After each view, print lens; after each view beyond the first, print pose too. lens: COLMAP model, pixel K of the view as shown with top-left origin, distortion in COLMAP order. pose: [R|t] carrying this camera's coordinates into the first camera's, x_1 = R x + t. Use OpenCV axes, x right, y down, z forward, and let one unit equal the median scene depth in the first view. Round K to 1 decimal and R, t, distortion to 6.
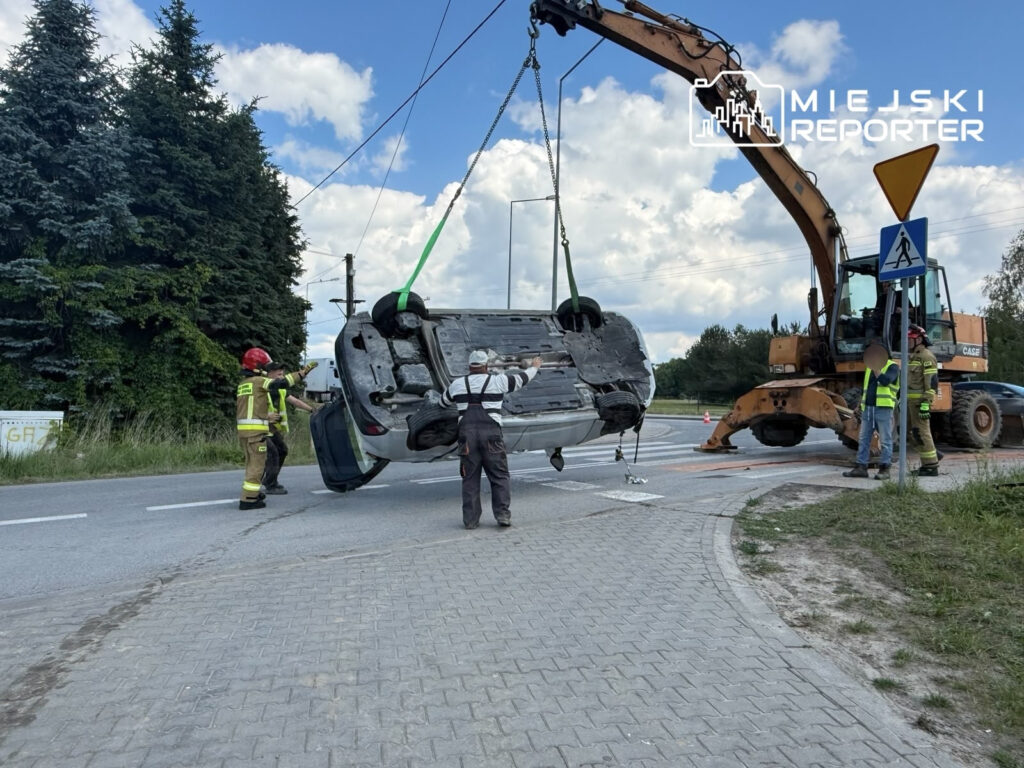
lens RADIAL K [[690.4, 0, 515.4], [0, 690.4, 380.5], [0, 0, 1]] dist [-0.001205, 0.001943]
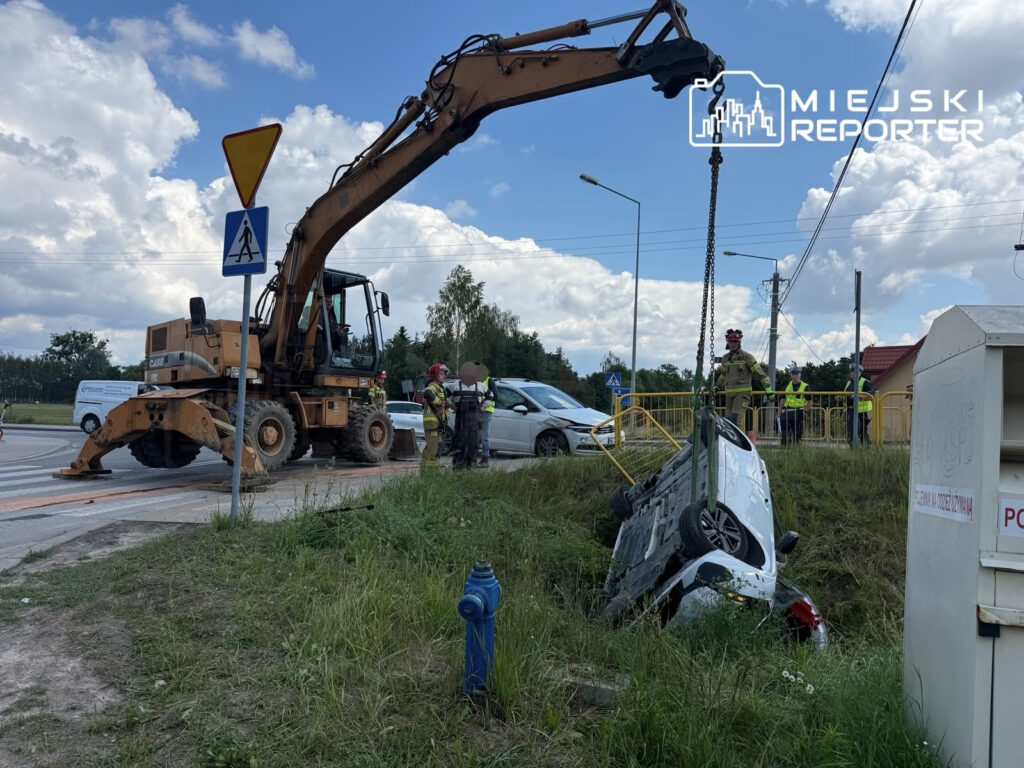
lens RADIAL K [[704.3, 0, 507.8], [0, 704.3, 391.6], [0, 0, 1]] dist [0.115984, -0.151937]
pose [[0.769217, 0.030718, 0.638249, 0.216080], [-0.032578, 0.999430, -0.008839, -0.005775], [-0.638157, -0.013994, 0.769779, 0.093544]]
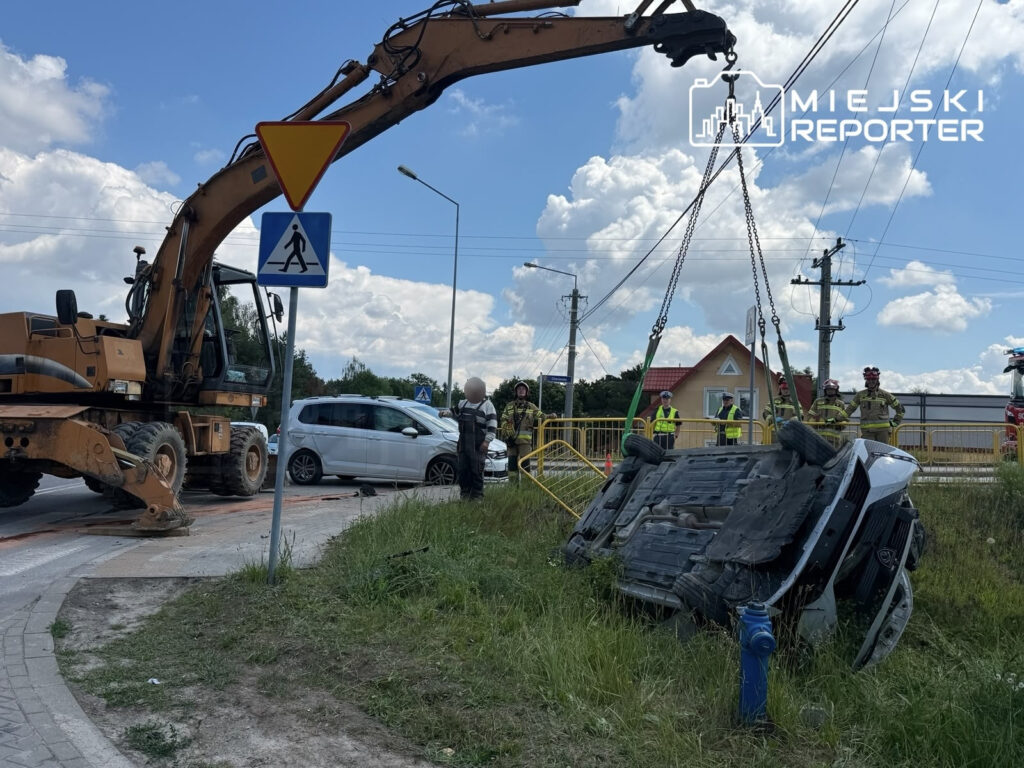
lens RADIAL K [[802.9, 0, 512.0], [0, 802.9, 384.0], [0, 0, 1]] dist [0.097523, -0.226684]
pose [[0.499555, 0.064383, 0.863886, -0.056074], [-0.049144, 0.997735, -0.045940, -0.013234], [-0.864887, -0.019505, 0.501588, 0.306508]]
